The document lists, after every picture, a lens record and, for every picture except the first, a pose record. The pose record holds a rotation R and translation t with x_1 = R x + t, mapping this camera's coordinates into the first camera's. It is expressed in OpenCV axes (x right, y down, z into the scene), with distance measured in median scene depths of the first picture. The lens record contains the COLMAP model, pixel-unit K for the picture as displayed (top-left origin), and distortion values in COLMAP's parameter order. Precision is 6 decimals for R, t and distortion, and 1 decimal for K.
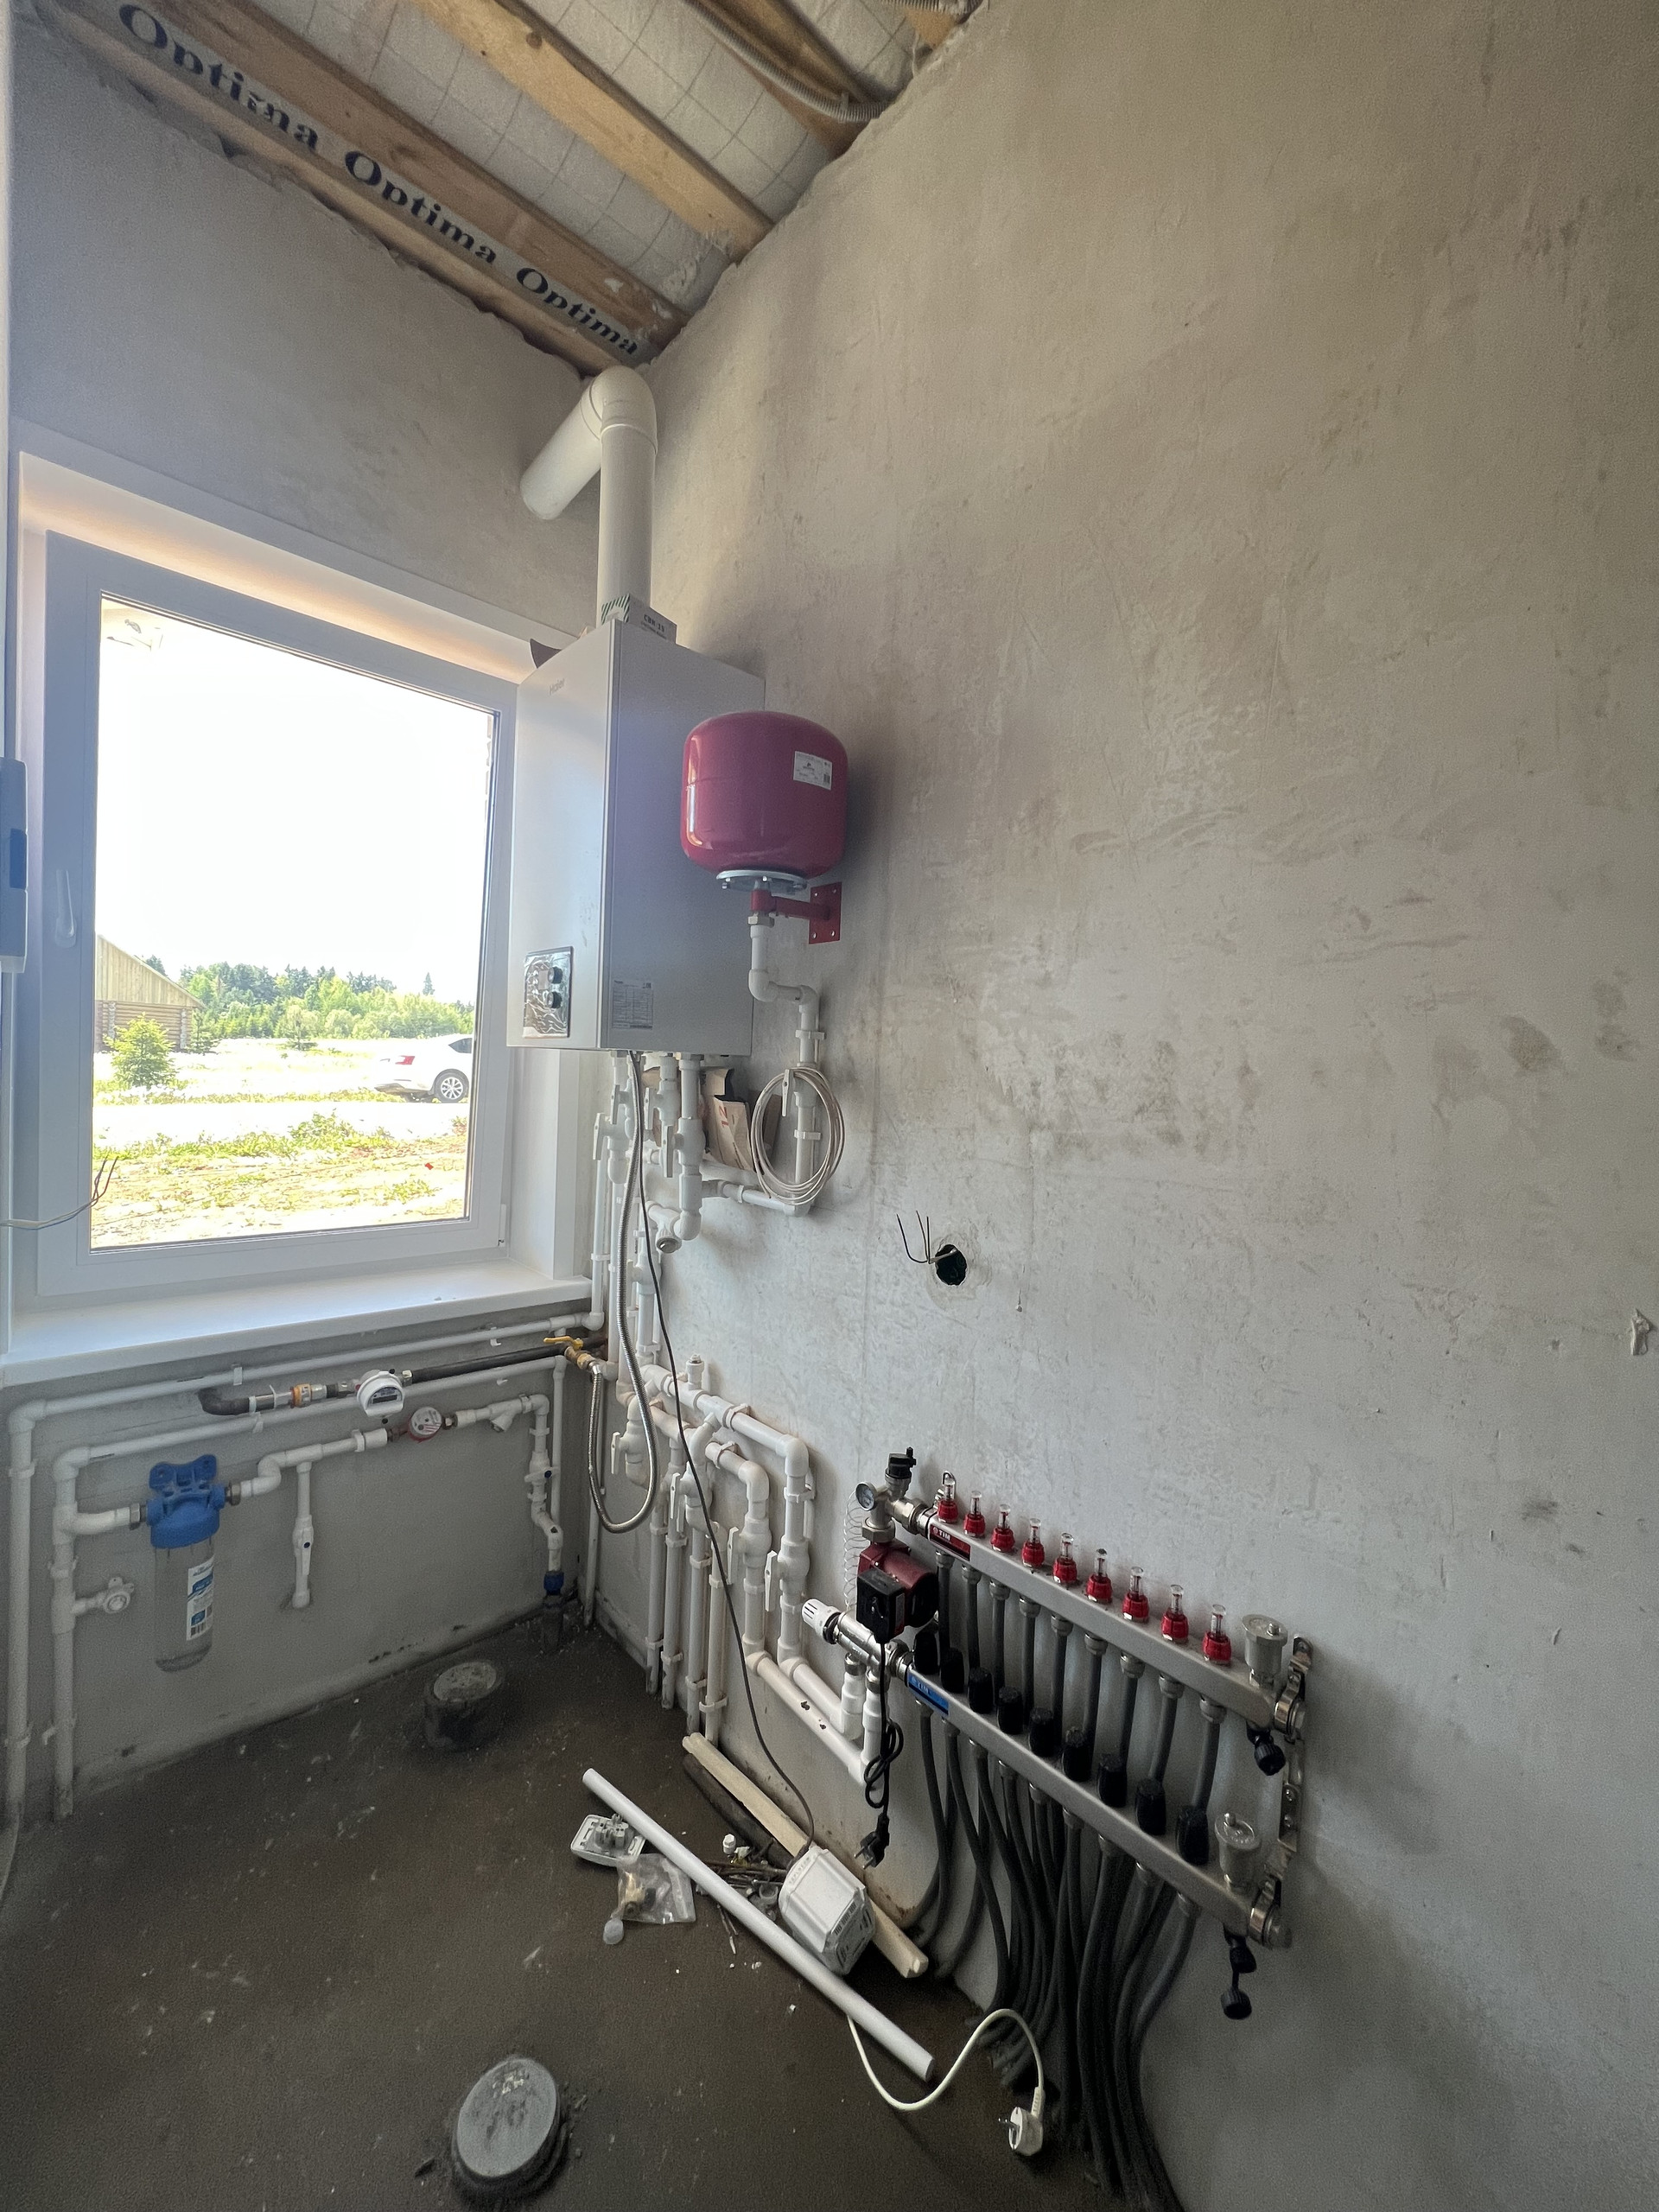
lens RADIAL K [[885.2, 0, 829.1], [0, 885.2, 1096.1], [0, 0, 1]] dist [-0.001917, 0.000800]
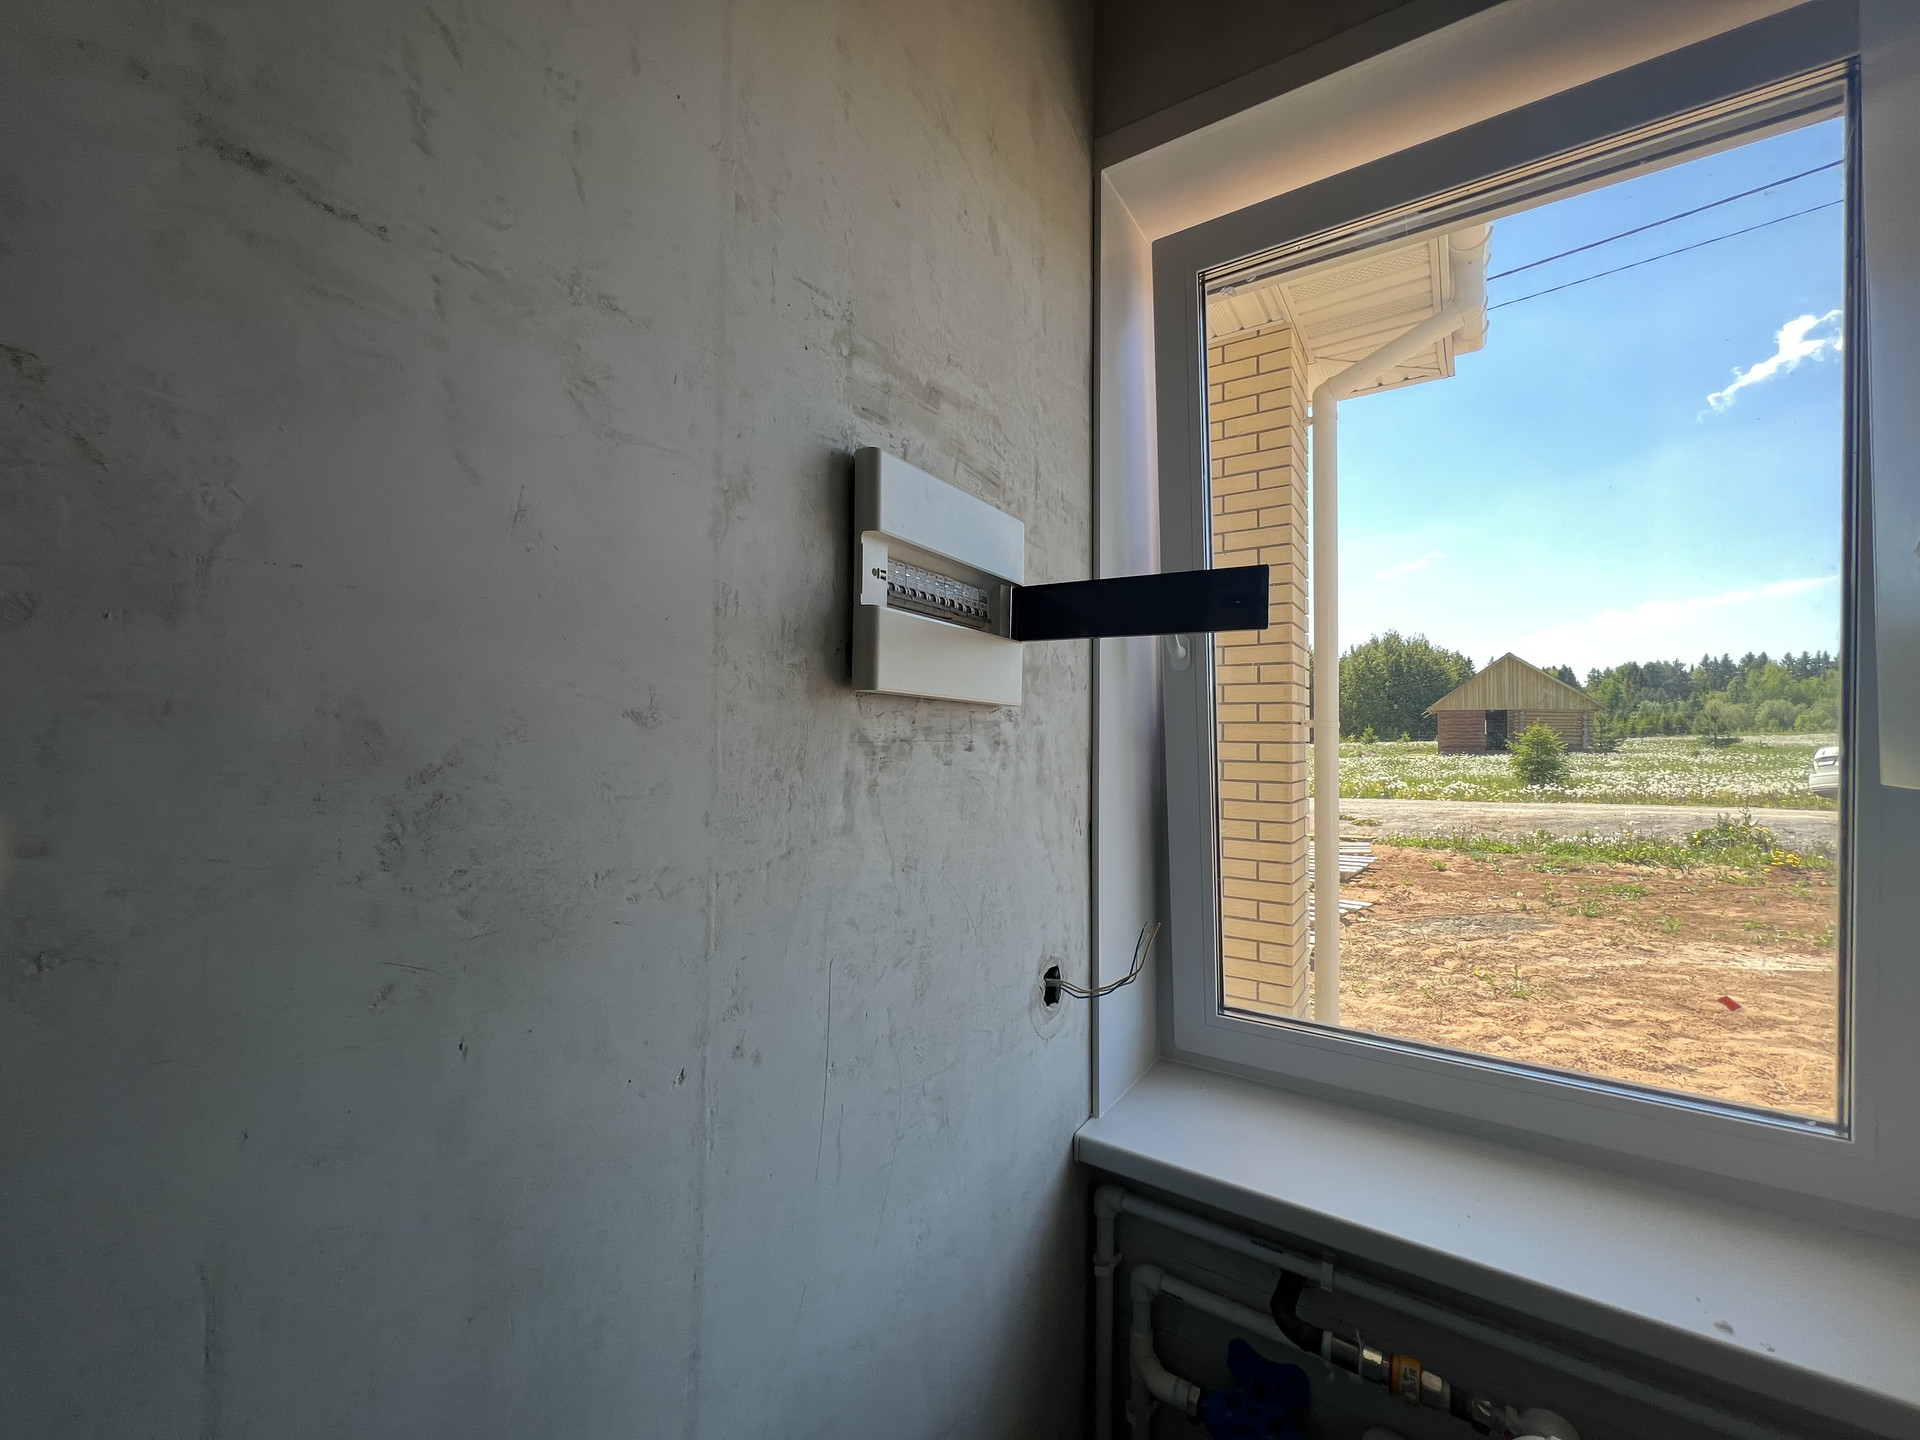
lens RADIAL K [[768.4, 0, 963.4], [0, 768.4, 717.2], [0, 0, 1]] dist [-0.001917, 0.000800]
pose [[0.246539, -0.063241, -0.967067, -0.187599], [-0.027464, 0.997012, -0.072201, -0.067286], [0.968744, 0.044360, 0.244066, 0.713537]]
